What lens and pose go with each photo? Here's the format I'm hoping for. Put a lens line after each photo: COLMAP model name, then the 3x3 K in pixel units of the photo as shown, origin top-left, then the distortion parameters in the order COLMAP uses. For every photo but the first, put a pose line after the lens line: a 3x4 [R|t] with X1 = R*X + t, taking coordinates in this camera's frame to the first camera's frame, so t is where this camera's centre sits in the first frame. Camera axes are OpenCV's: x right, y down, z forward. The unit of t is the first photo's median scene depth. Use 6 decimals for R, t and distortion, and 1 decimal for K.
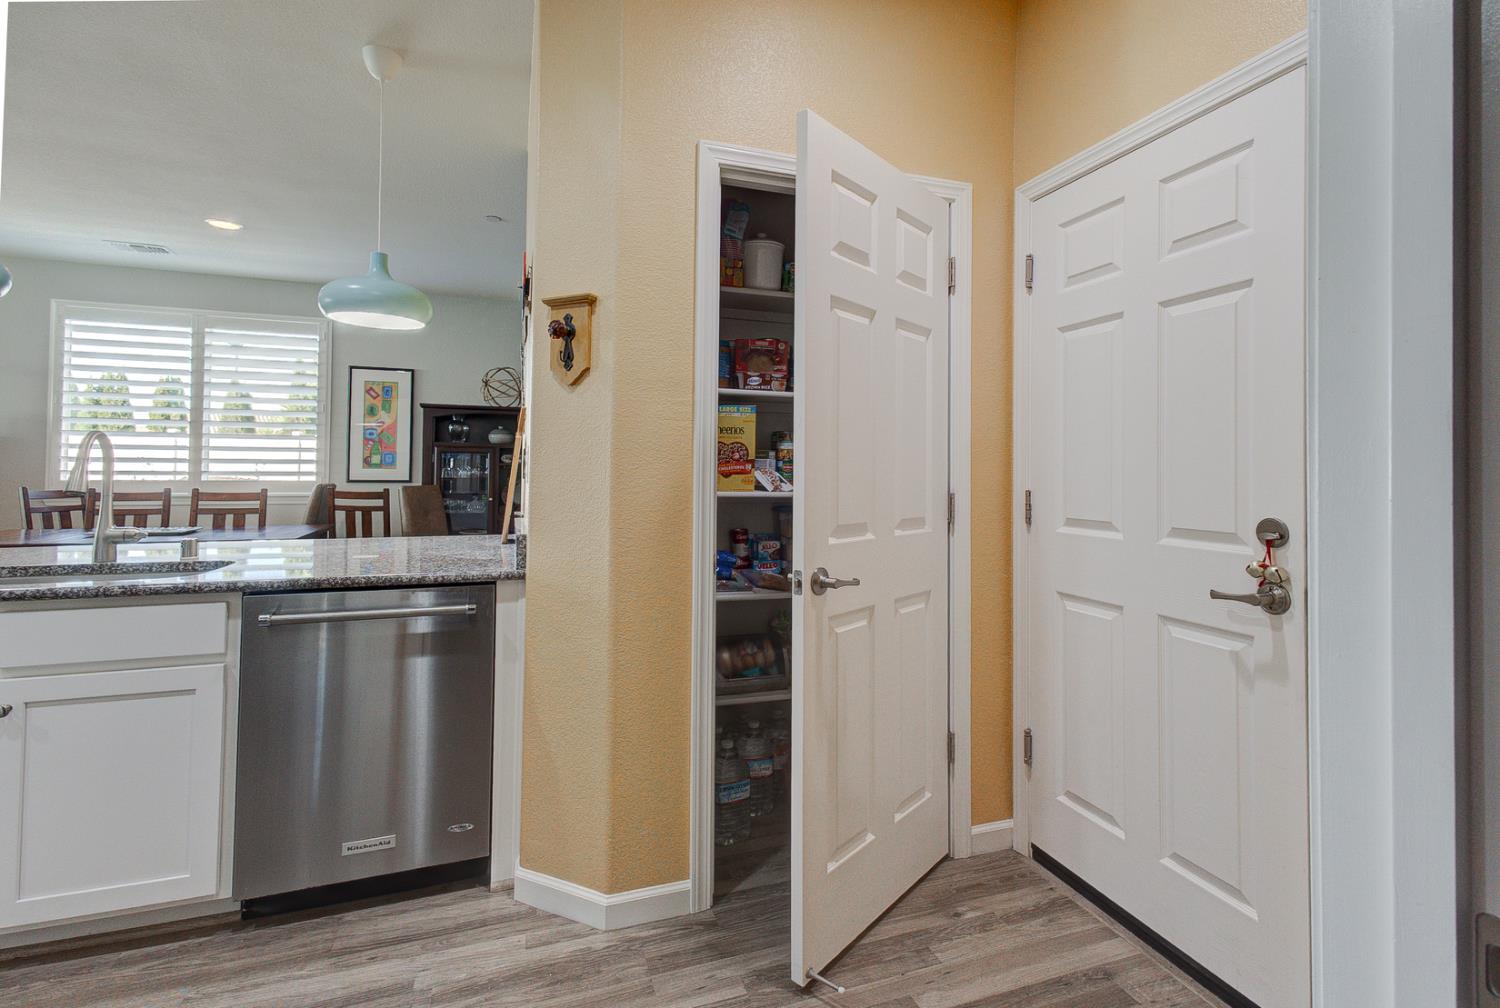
lens RADIAL K [[695.6, 0, 763.9], [0, 695.6, 461.1], [0, 0, 1]] dist [0.010494, 0.000580]
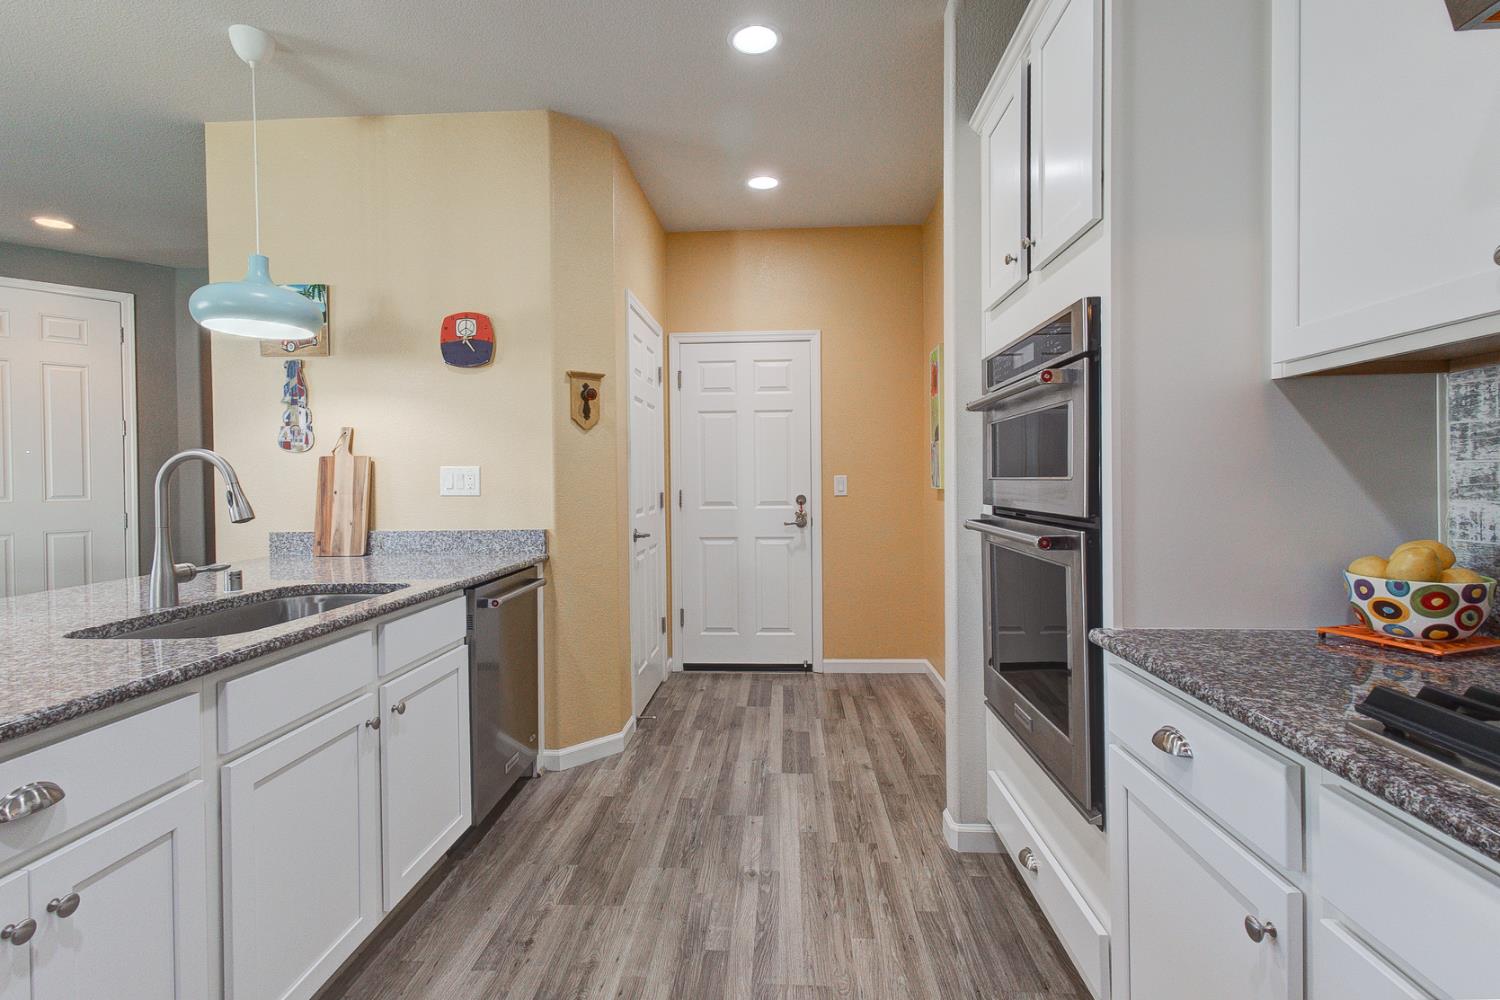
lens RADIAL K [[695.6, 0, 739.8], [0, 695.6, 498.3], [0, 0, 1]] dist [0.010494, 0.000580]
pose [[0.397124, -0.039247, 0.916926, -1.753667], [0.000122, 0.999087, 0.042711, -0.023600], [-0.917765, -0.016849, 0.396766, 0.075842]]
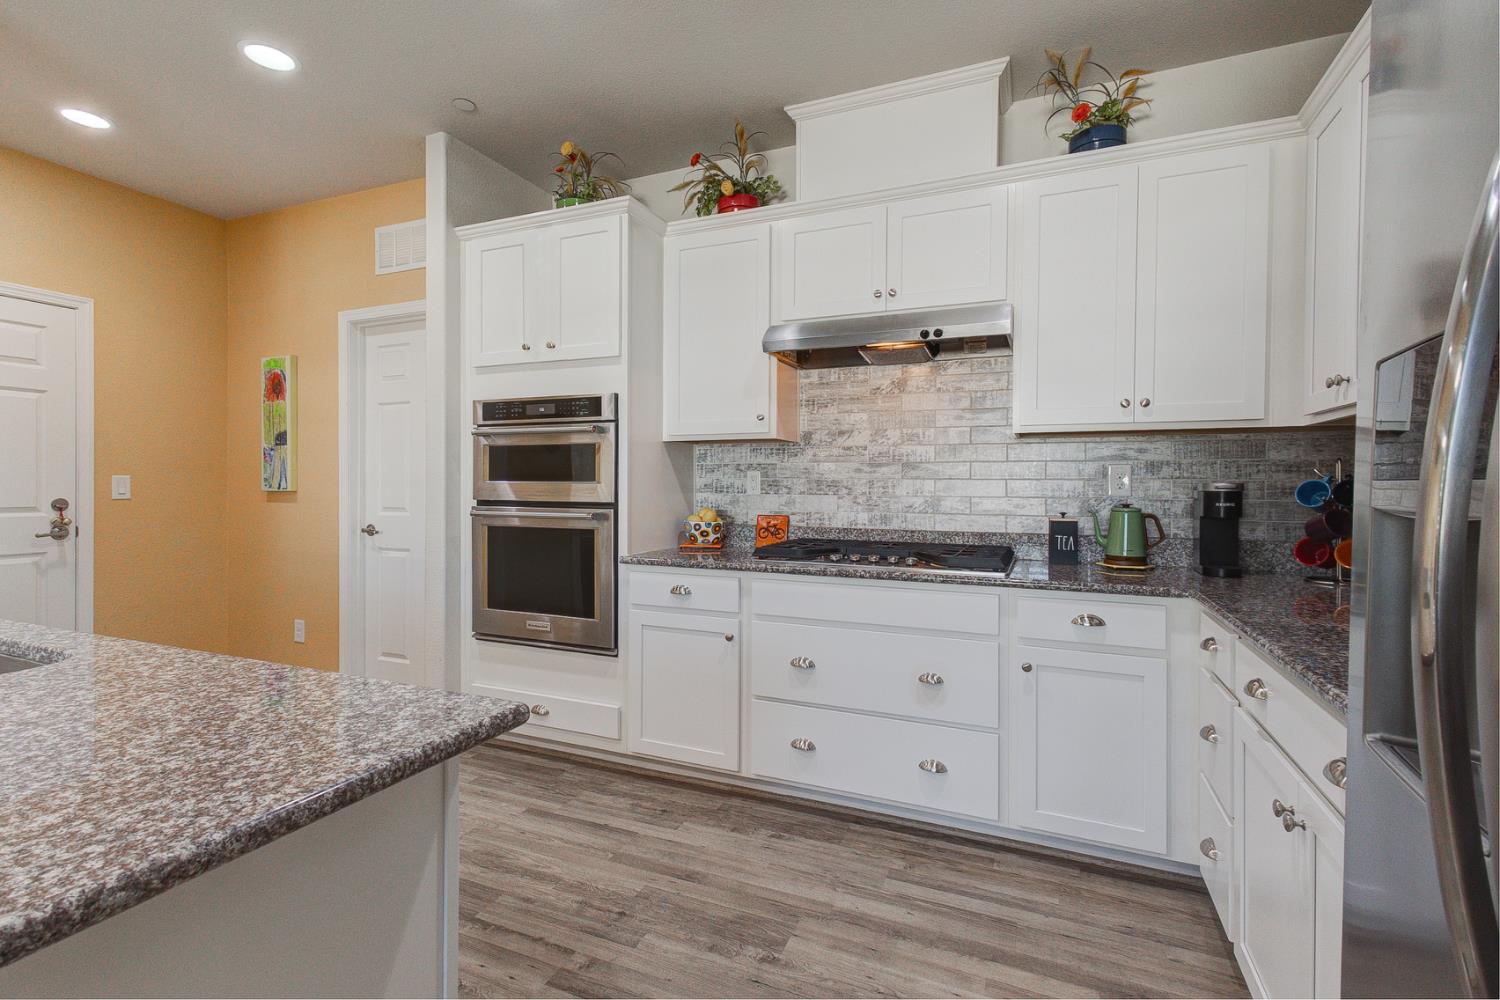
lens RADIAL K [[695.6, 0, 750.3], [0, 695.6, 493.4], [0, 0, 1]] dist [0.010494, 0.000580]
pose [[-0.730480, -0.022740, 0.682555, -2.189252], [-0.024626, 0.999673, 0.006949, -0.006114], [-0.682489, -0.011733, -0.730801, 0.988959]]
